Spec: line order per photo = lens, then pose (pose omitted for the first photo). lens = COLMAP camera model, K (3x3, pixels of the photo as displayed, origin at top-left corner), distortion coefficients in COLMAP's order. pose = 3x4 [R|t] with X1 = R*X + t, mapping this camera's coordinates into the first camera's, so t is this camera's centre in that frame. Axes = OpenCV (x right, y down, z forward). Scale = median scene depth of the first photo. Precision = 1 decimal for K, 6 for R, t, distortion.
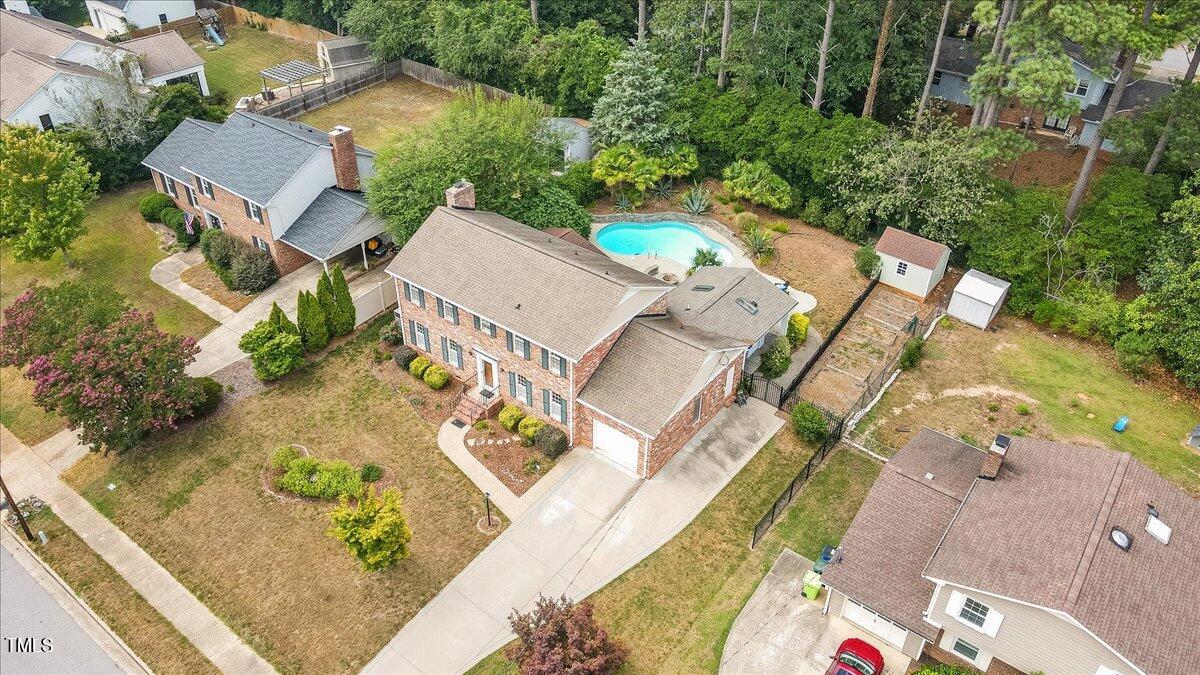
lens RADIAL K [[874.6, 0, 599.1], [0, 874.6, 336.3], [0, 0, 1]] dist [0.031020, -0.001208]
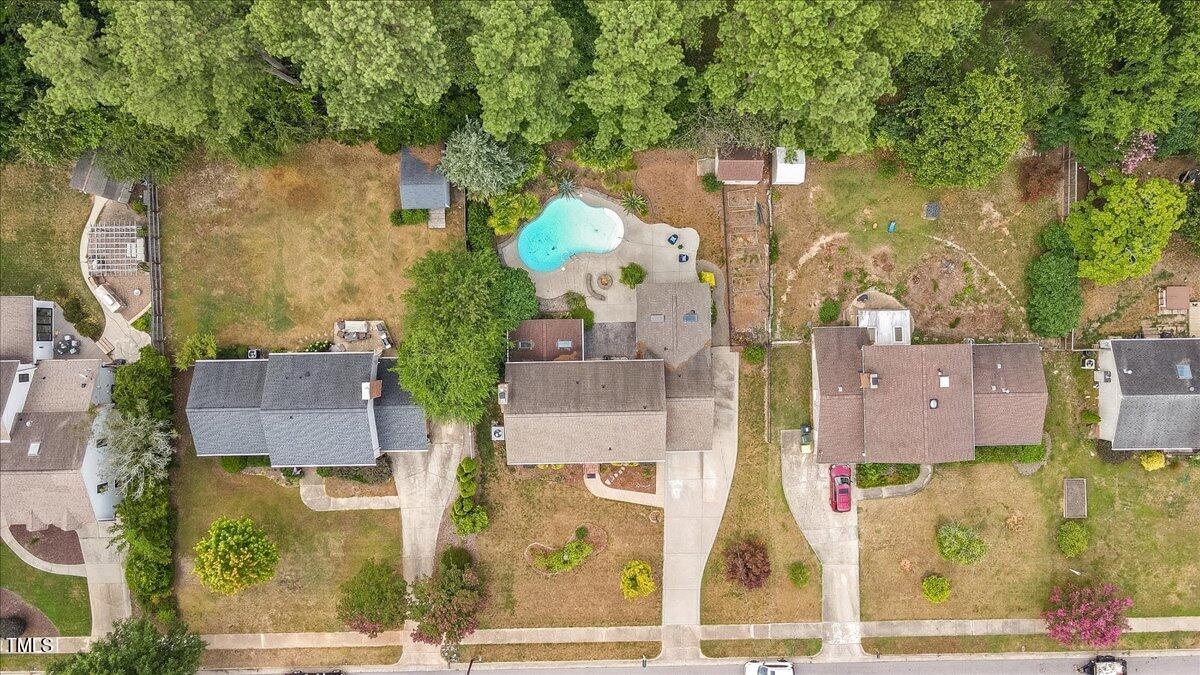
lens RADIAL K [[874.6, 0, 599.1], [0, 874.6, 336.3], [0, 0, 1]] dist [0.031020, -0.001208]
pose [[0.784097, -0.620499, -0.013168, 0.045444], [0.369950, 0.450244, 0.812660, -1.457419], [-0.498326, -0.642076, 0.582589, 0.176105]]
